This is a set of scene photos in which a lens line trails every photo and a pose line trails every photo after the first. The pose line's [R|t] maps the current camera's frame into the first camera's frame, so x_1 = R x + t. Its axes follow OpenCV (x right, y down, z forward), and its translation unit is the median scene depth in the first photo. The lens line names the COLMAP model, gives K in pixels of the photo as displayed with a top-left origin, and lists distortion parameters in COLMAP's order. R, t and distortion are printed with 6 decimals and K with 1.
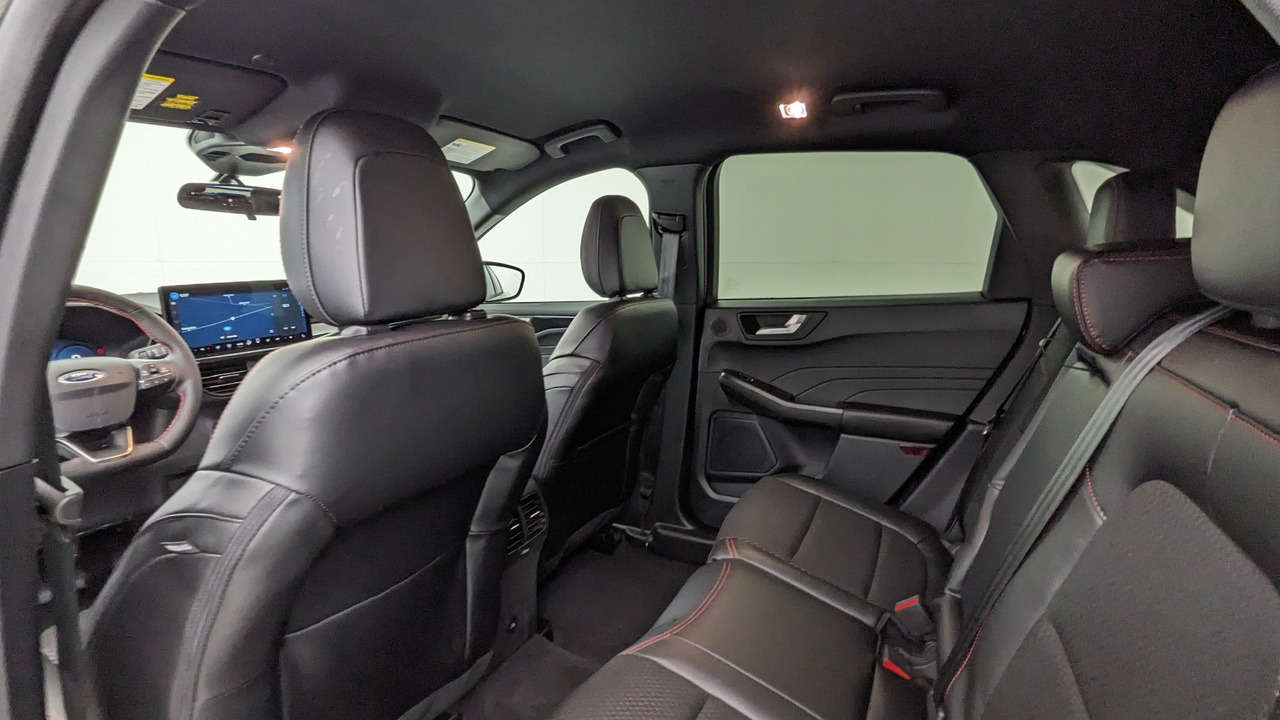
lens RADIAL K [[616.8, 0, 640.0], [0, 616.8, 360.0], [0, 0, 1]] dist [-0.000045, -0.001785]
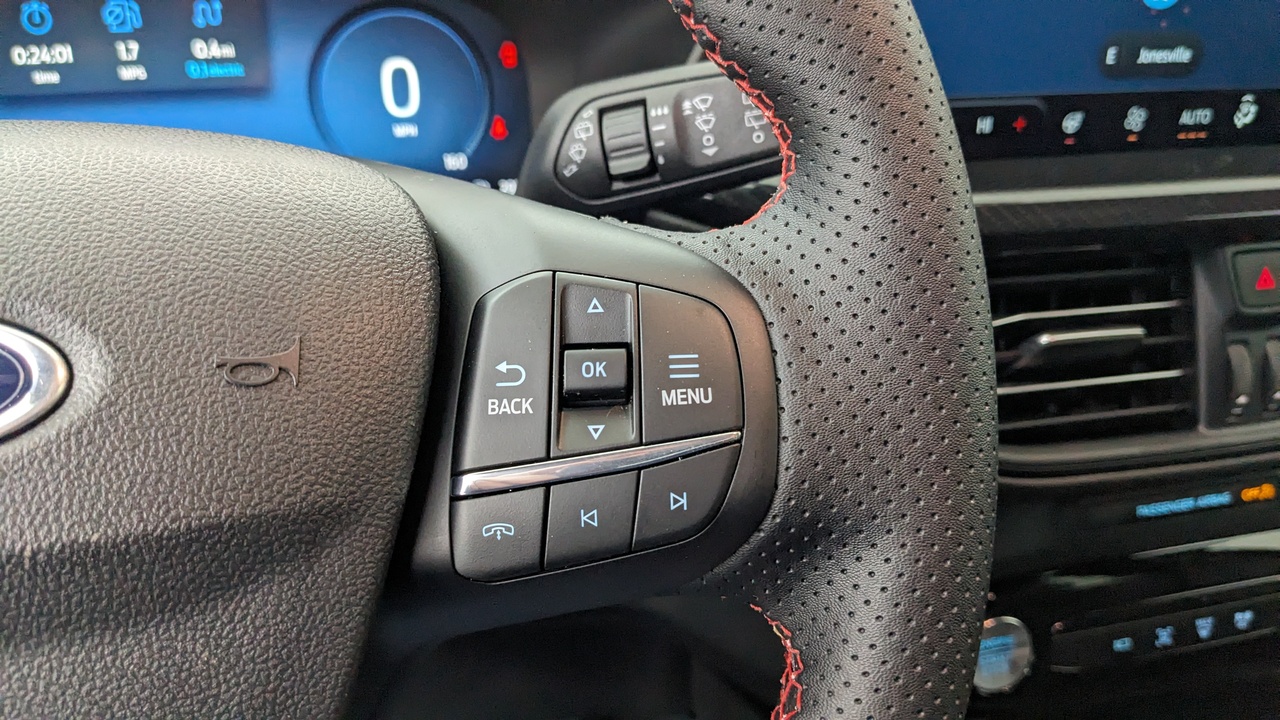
lens RADIAL K [[1005.7, 0, 640.0], [0, 1005.7, 360.0], [0, 0, 1]] dist [0.004651, -0.067600]
pose [[0.671254, 0.326508, -0.665440, -0.587304], [-0.150510, 0.939092, 0.308954, -0.025965], [0.725785, -0.107231, 0.679512, 0.774258]]
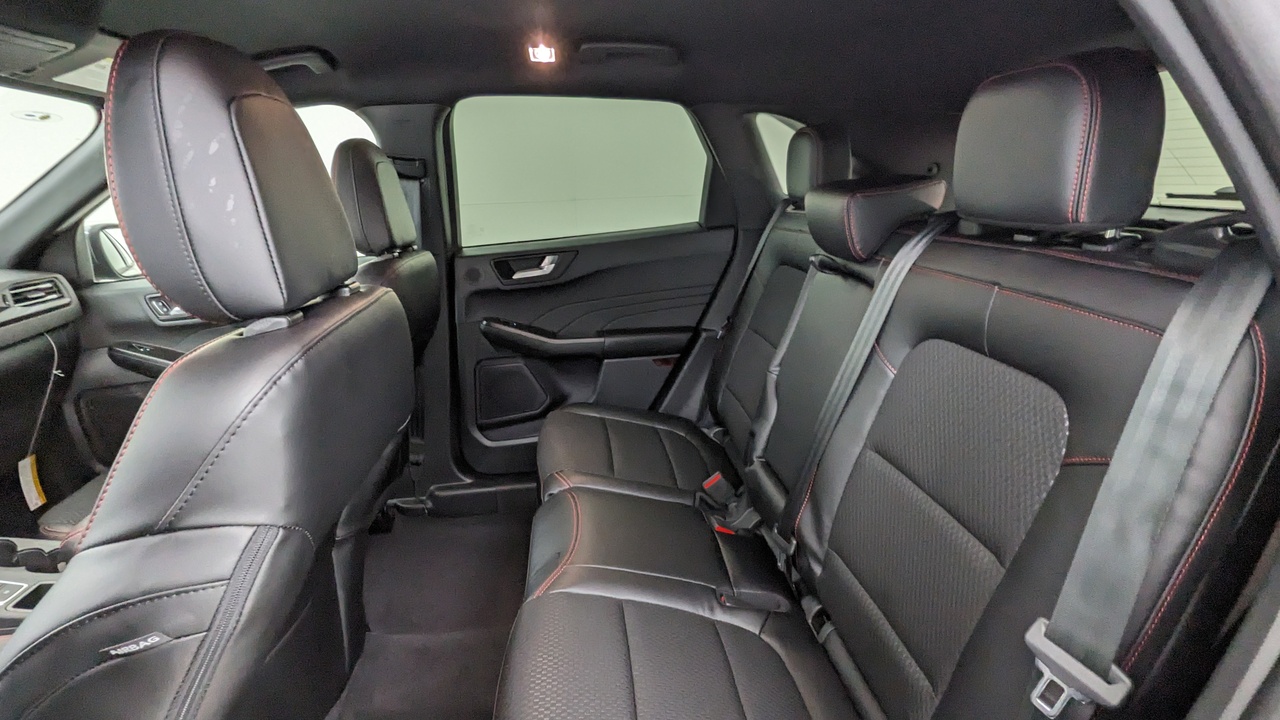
lens RADIAL K [[616.8, 0, 640.0], [0, 616.8, 360.0], [0, 0, 1]] dist [-0.000045, -0.001785]
pose [[0.840326, -0.180067, 0.511301, -0.203072], [0.130430, 0.982670, 0.131708, -0.019040], [-0.526156, -0.043988, 0.849249, 0.024171]]
